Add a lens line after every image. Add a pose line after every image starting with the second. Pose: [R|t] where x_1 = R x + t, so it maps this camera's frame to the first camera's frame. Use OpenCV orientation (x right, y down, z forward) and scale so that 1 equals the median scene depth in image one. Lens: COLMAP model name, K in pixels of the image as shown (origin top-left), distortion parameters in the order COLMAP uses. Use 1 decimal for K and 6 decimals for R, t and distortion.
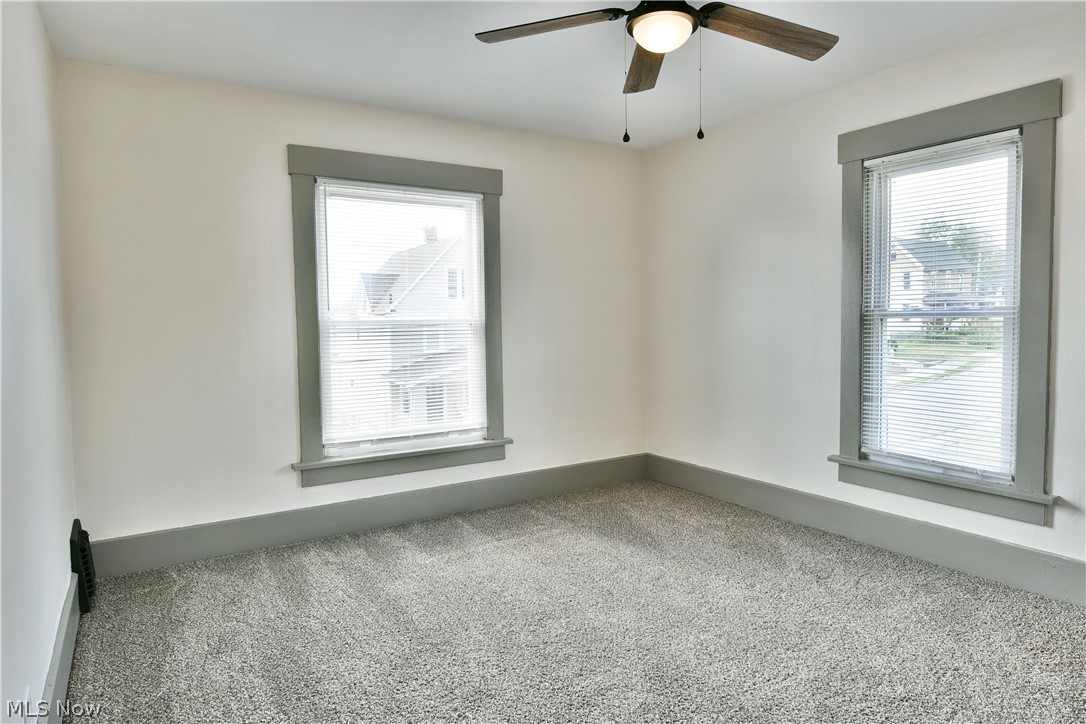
lens RADIAL K [[659.4, 0, 542.1], [0, 659.4, 356.7], [0, 0, 1]] dist [-0.014790, -0.005363]
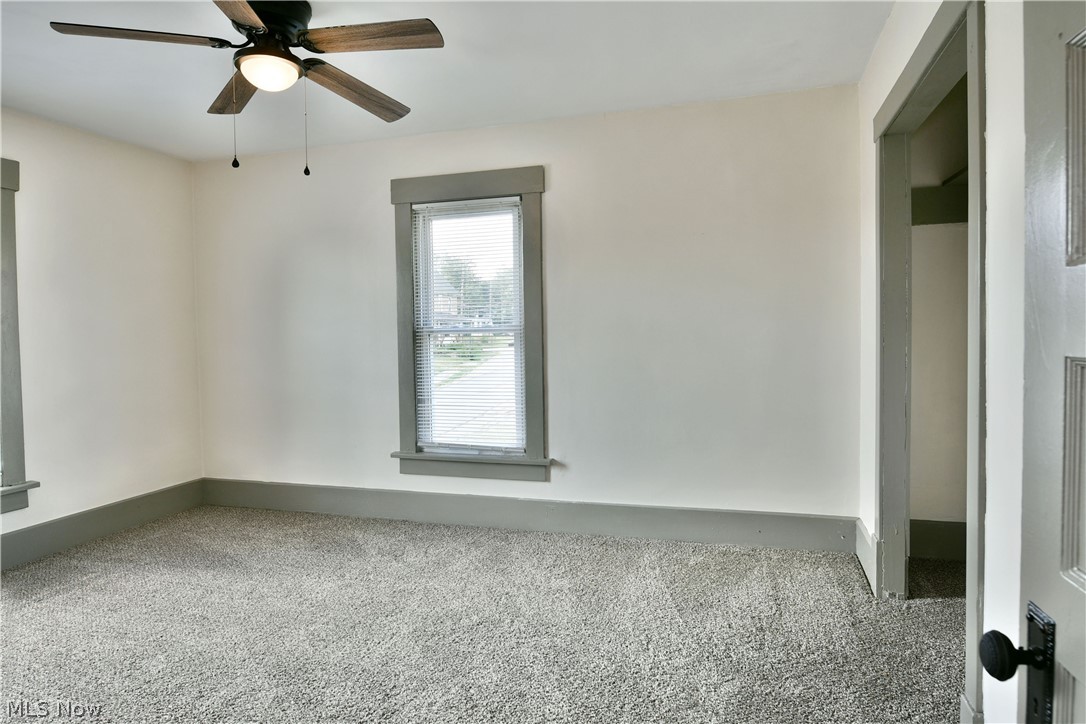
lens RADIAL K [[659.4, 0, 542.1], [0, 659.4, 356.7], [0, 0, 1]] dist [-0.014790, -0.005363]
pose [[0.758724, -0.027539, 0.650830, -0.136520], [0.045795, 0.998889, -0.011121, 0.007352], [-0.649801, 0.038242, 0.759142, -0.073441]]
